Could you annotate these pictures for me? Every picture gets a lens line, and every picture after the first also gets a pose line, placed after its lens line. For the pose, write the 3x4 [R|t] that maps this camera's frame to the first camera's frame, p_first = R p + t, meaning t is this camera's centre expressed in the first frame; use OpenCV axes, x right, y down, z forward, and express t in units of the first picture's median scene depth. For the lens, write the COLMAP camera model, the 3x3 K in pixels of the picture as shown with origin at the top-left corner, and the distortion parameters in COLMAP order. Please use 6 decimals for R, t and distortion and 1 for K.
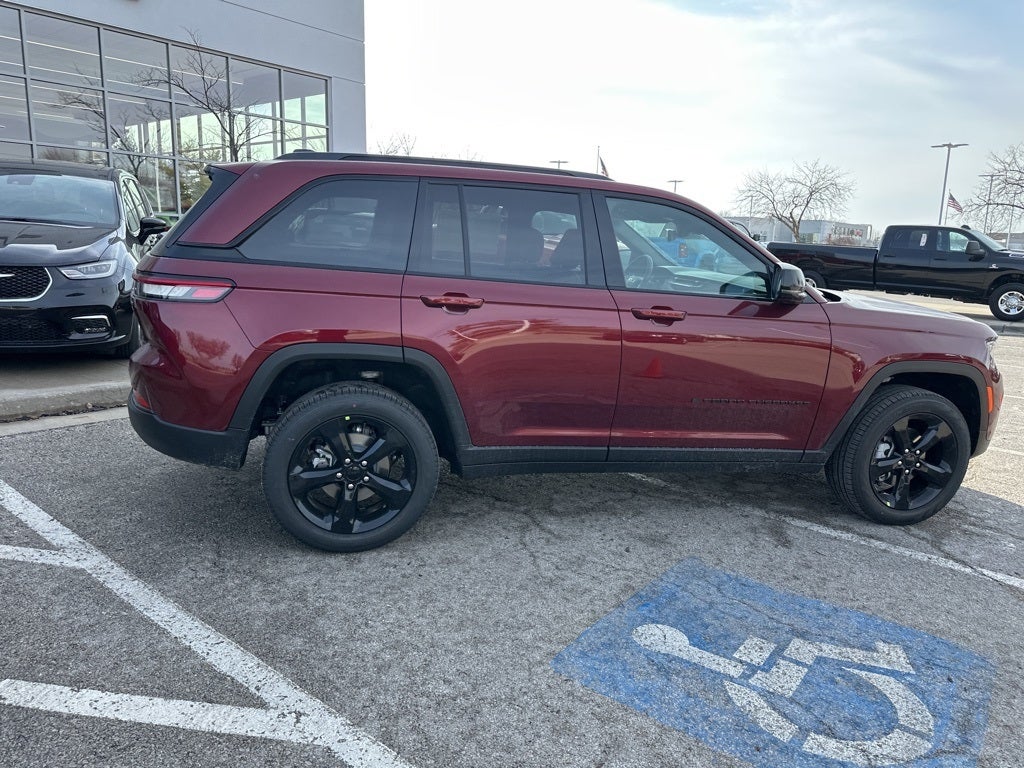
lens RADIAL K [[718.2, 0, 509.0], [0, 718.2, 382.6], [0, 0, 1]] dist [0.043188, -0.050964]
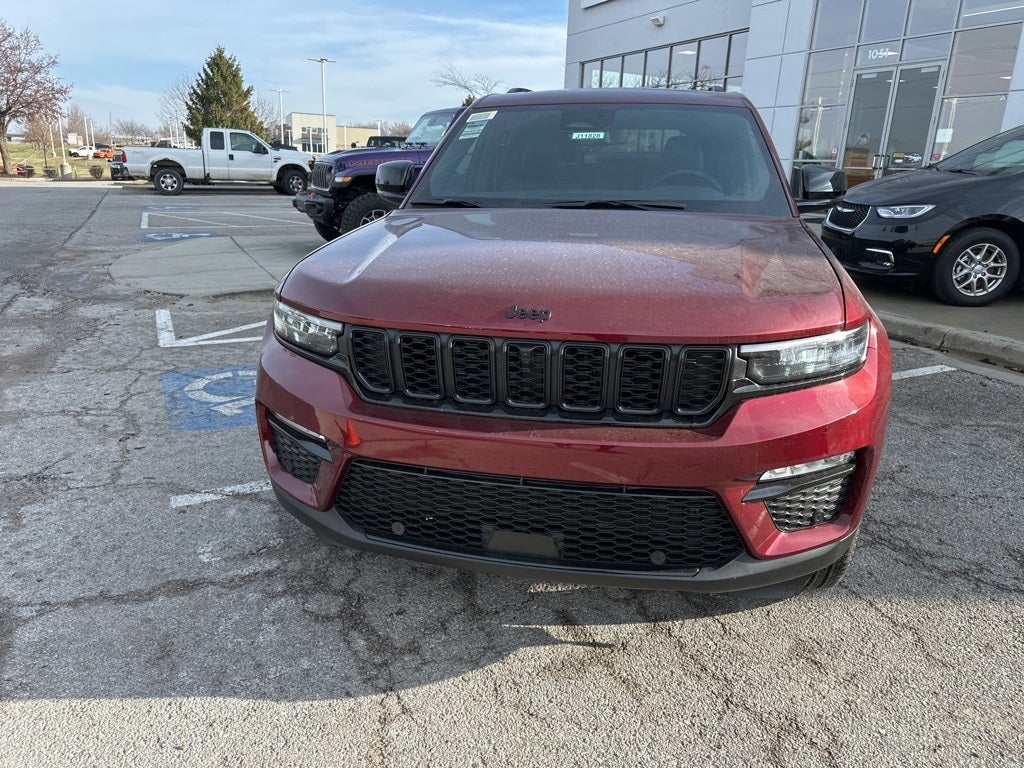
lens RADIAL K [[724.2, 0, 511.1], [0, 724.2, 379.2], [0, 0, 1]] dist [0.034798, -0.035737]
pose [[-0.422009, 0.209553, -0.882041, 1.327983], [-0.224222, 0.918569, 0.325509, -0.264020], [0.878427, 0.335140, -0.340658, 1.659040]]
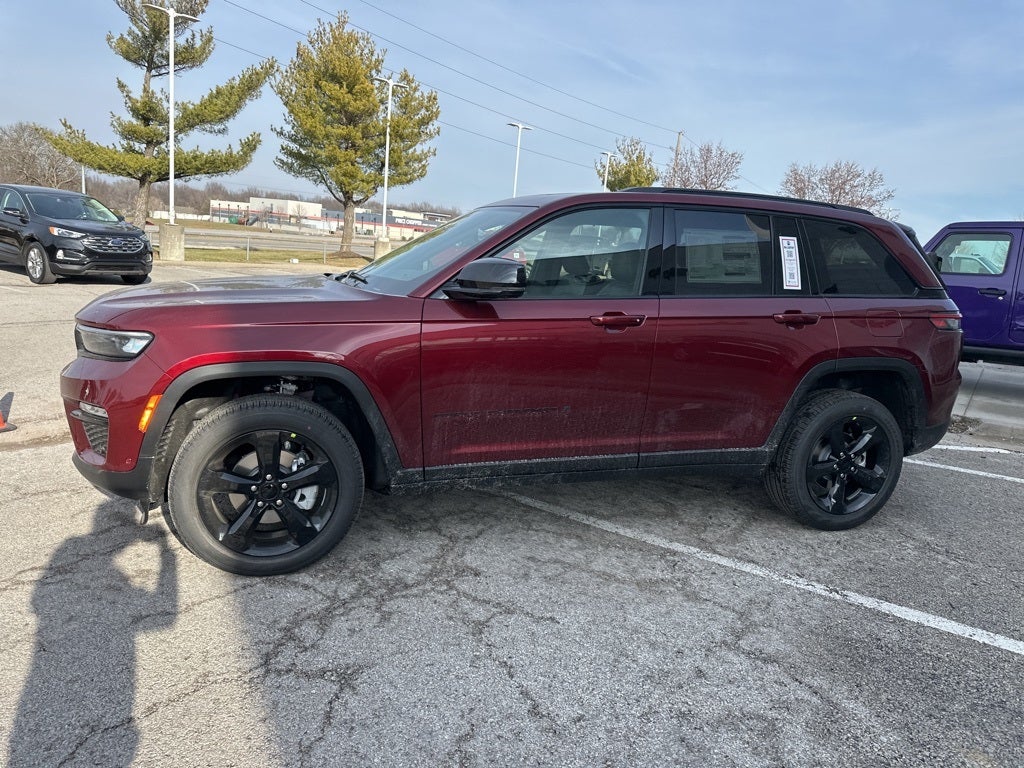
lens RADIAL K [[717.8, 0, 509.2], [0, 717.8, 378.8], [0, 0, 1]] dist [0.052654, -0.068727]
pose [[-0.991572, -0.100204, -0.082121, 0.313743], [-0.123835, 0.919333, 0.373485, -0.505473], [0.038072, 0.380507, -0.923994, 2.527211]]
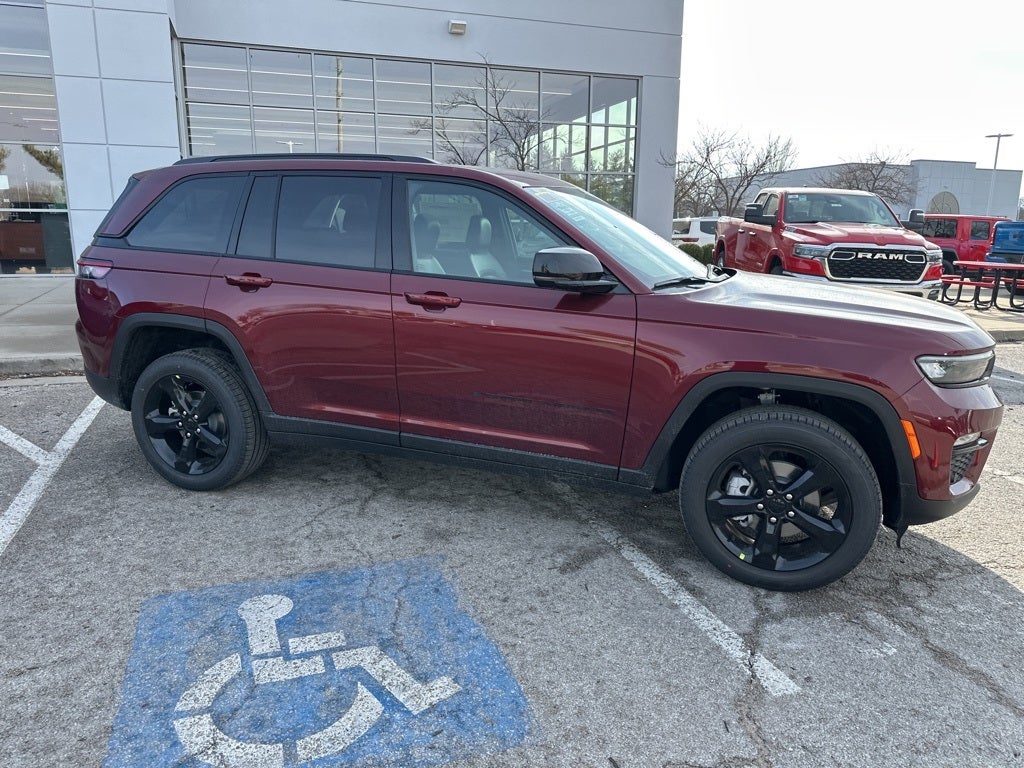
lens RADIAL K [[718.2, 0, 509.0], [0, 718.2, 382.6], [0, 0, 1]] dist [0.043188, -0.050964]
pose [[0.842537, 0.085970, -0.531734, 0.842990], [-0.085942, 0.995990, 0.024854, -0.017373], [0.531738, 0.024758, 0.846547, 0.251293]]
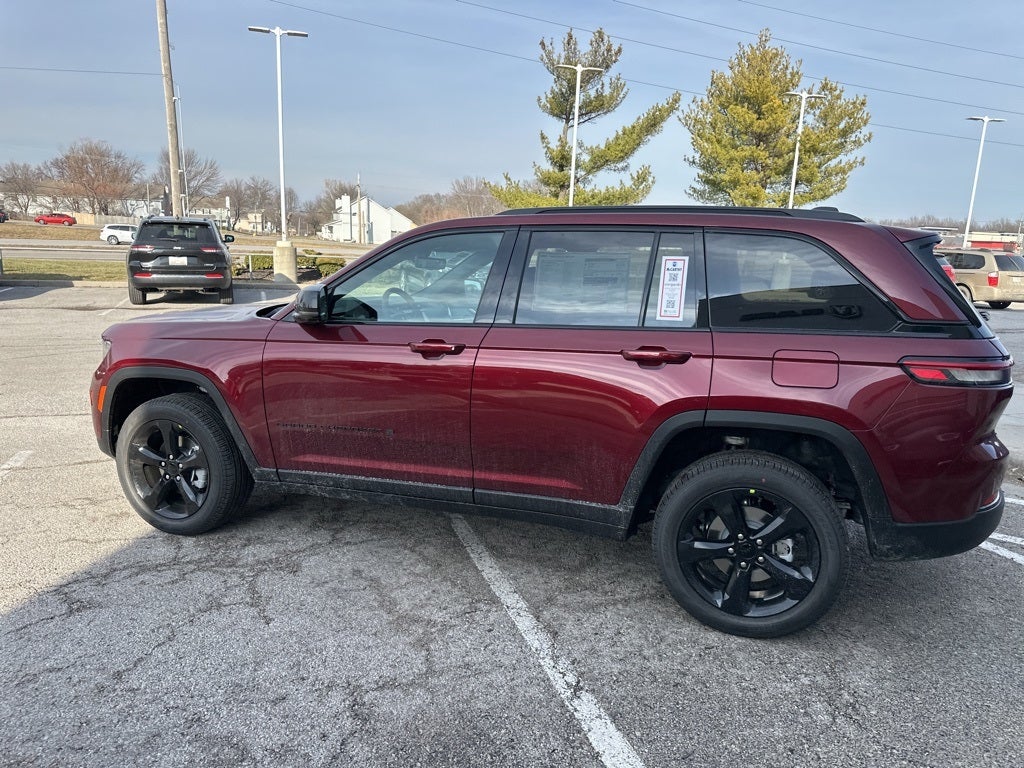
lens RADIAL K [[718.2, 0, 509.0], [0, 718.2, 382.6], [0, 0, 1]] dist [0.043188, -0.050964]
pose [[-0.838112, -0.171366, 0.517882, -0.527526], [0.041926, 0.926330, 0.374372, -0.545582], [-0.543885, 0.335479, -0.769184, 2.288862]]
